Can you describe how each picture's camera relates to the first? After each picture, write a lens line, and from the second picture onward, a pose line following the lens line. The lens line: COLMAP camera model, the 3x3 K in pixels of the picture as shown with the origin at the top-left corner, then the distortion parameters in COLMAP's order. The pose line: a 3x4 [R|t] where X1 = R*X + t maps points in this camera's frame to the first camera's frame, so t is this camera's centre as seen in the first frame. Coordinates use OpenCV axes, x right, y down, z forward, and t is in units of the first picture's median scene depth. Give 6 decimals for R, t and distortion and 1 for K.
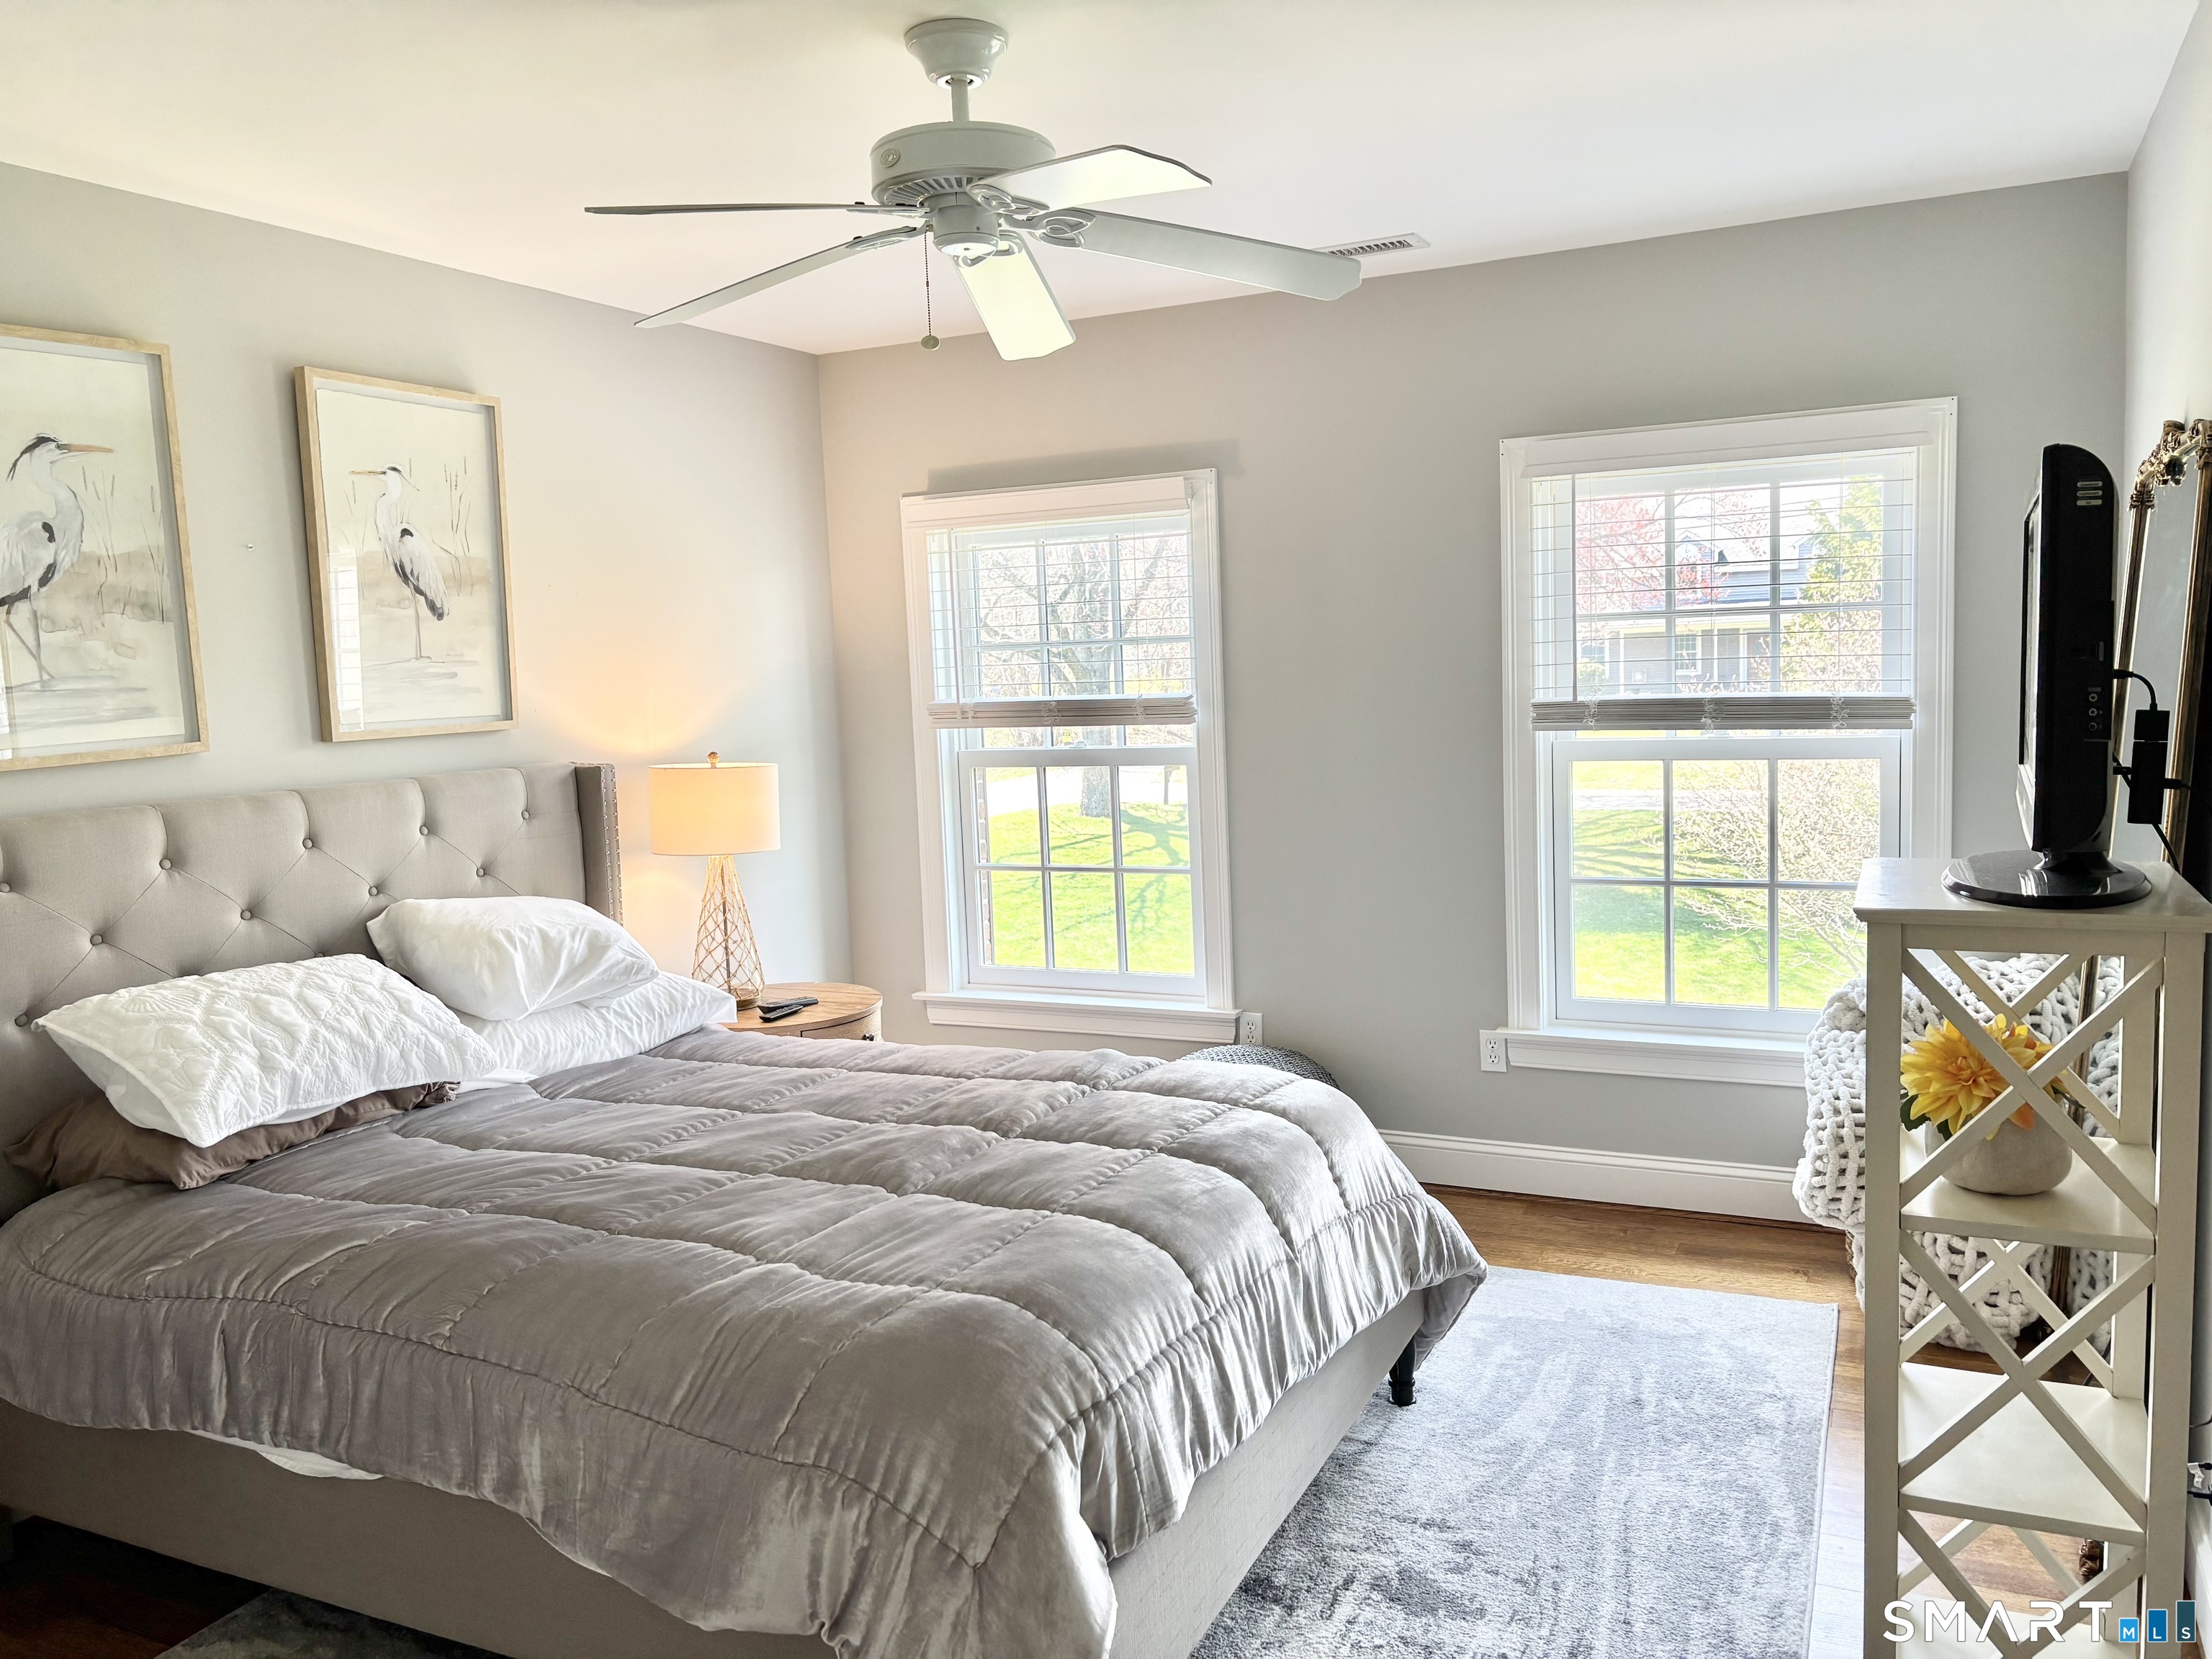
lens RADIAL K [[1676.4, 0, 1122.6], [0, 1676.4, 830.5], [0, 0, 1]] dist [0.007482, -0.009650]
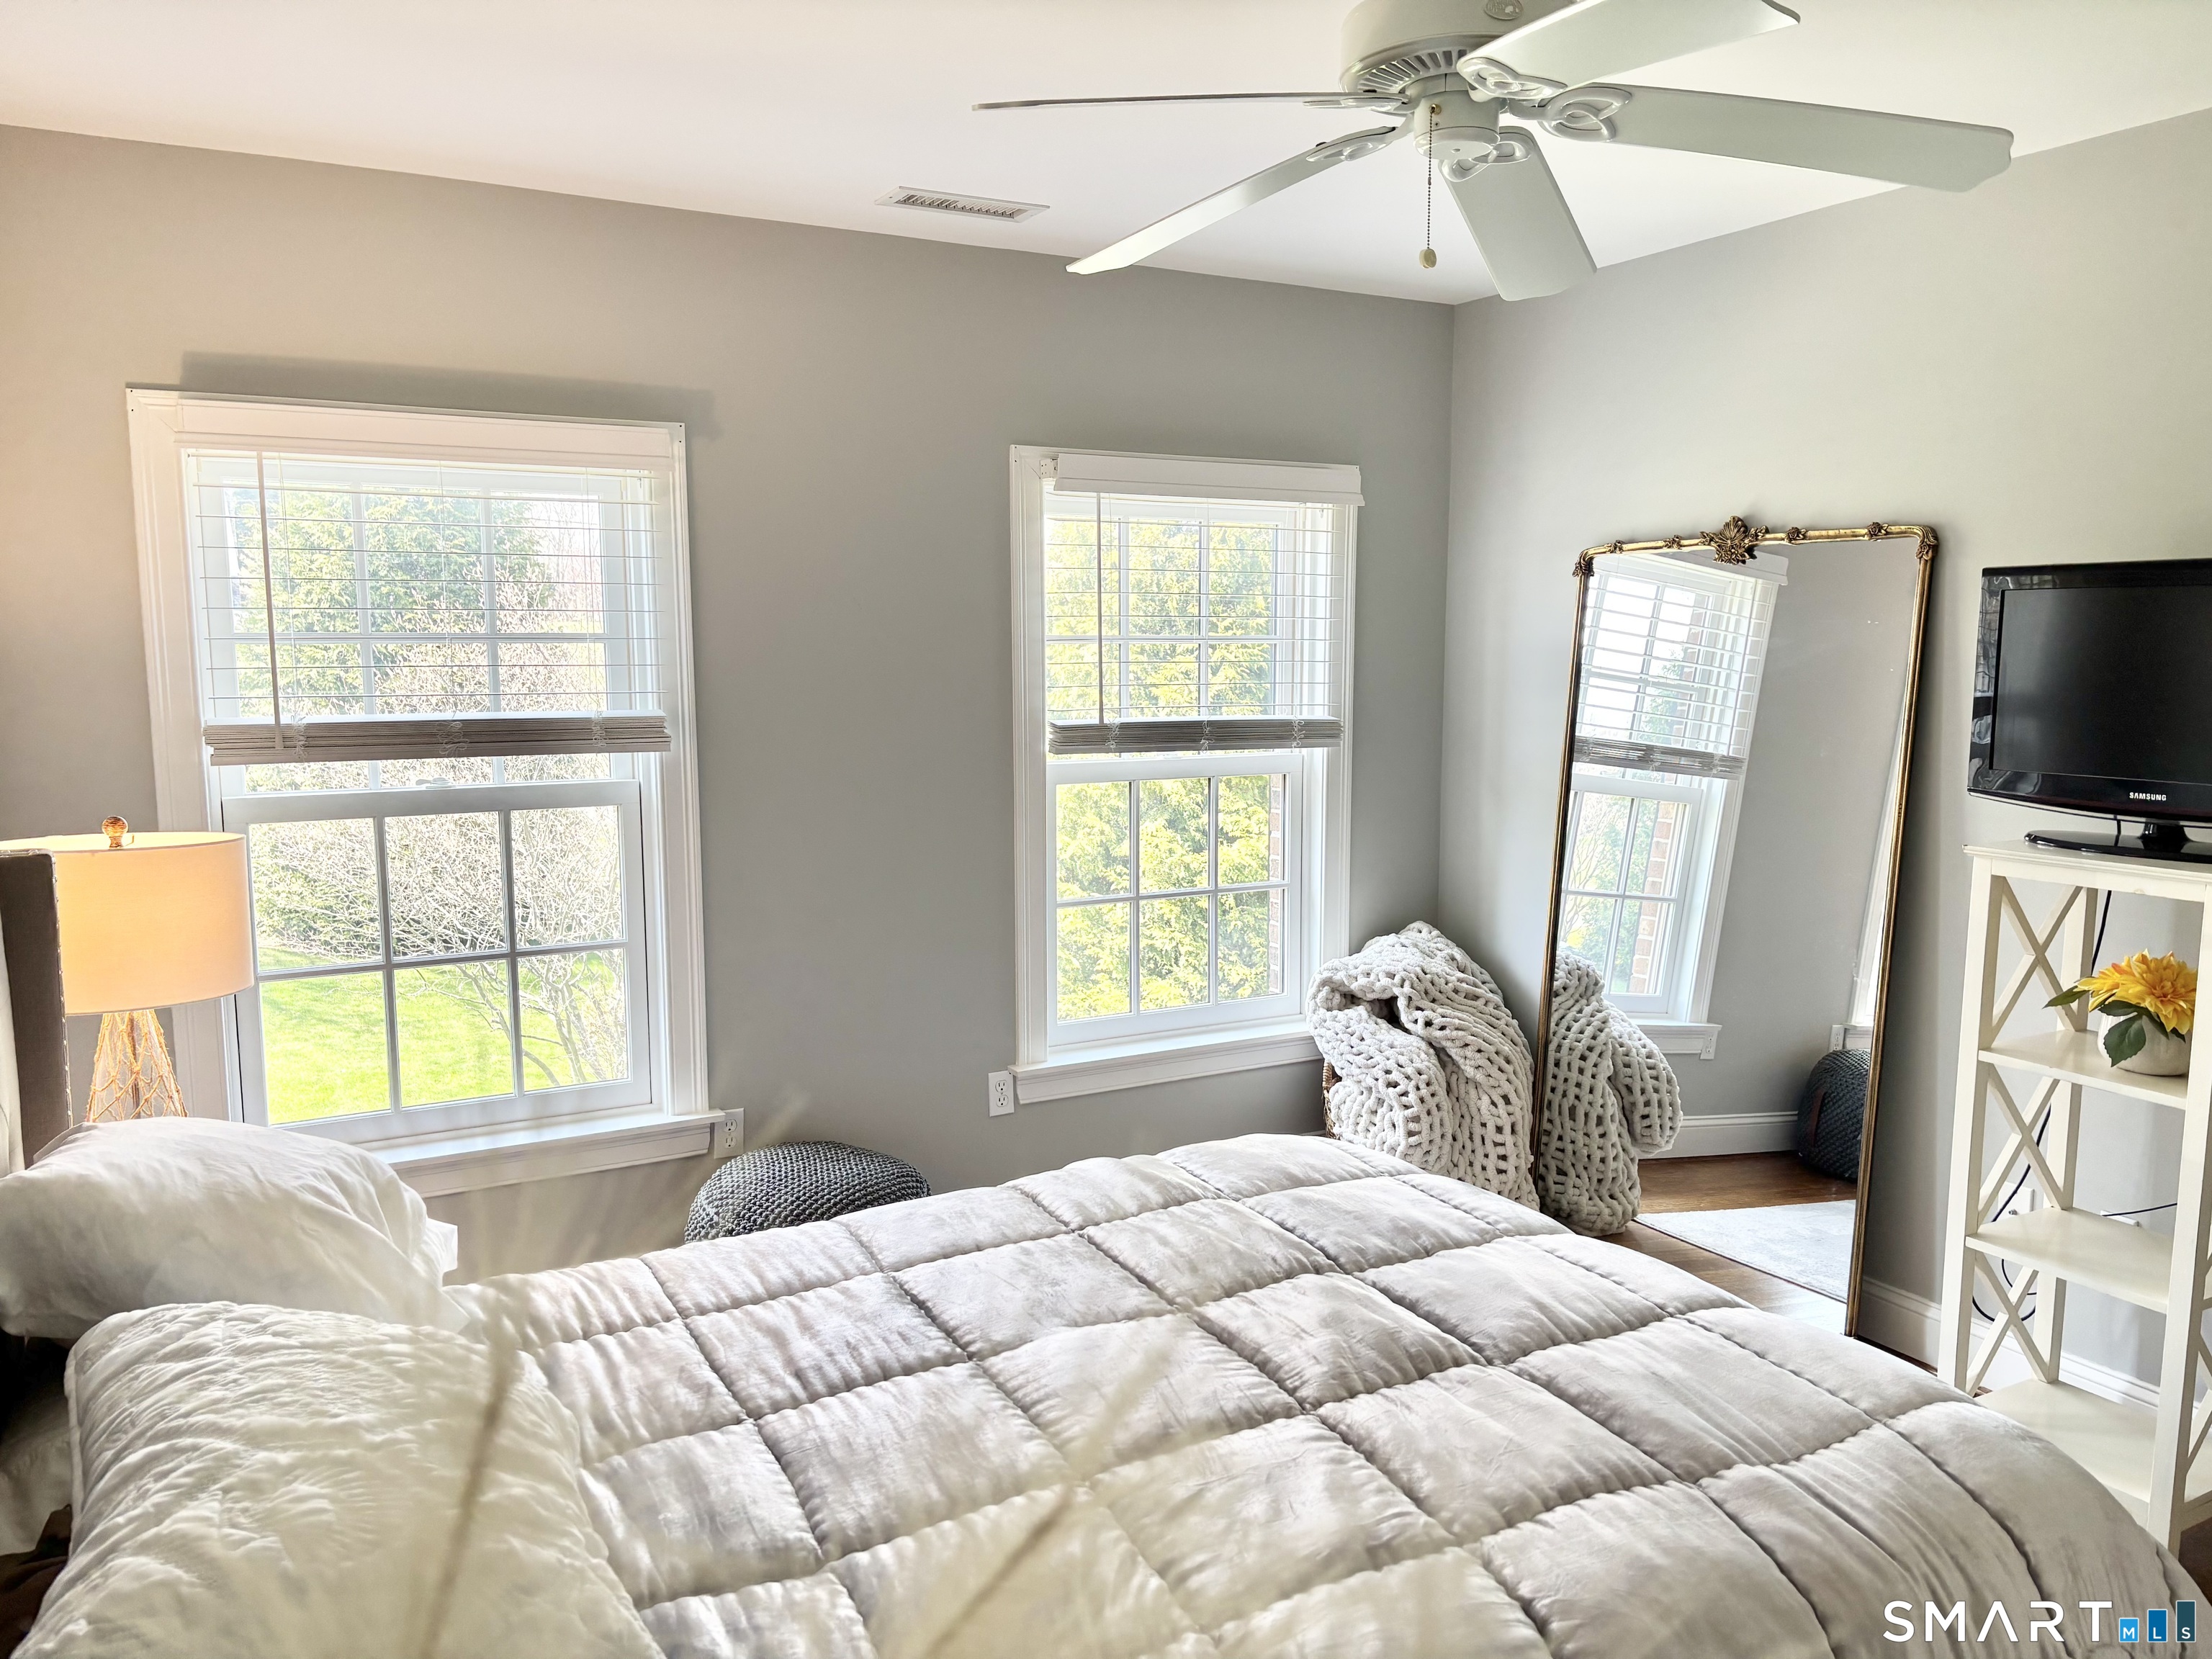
lens RADIAL K [[1649.3, 0, 1110.3], [0, 1649.3, 847.1], [0, 0, 1]] dist [0.109003, -0.192851]
pose [[0.563972, -0.061786, 0.823479, -0.511619], [0.064456, 0.997448, 0.030695, -0.032125], [-0.823275, 0.035767, 0.566515, 0.425751]]
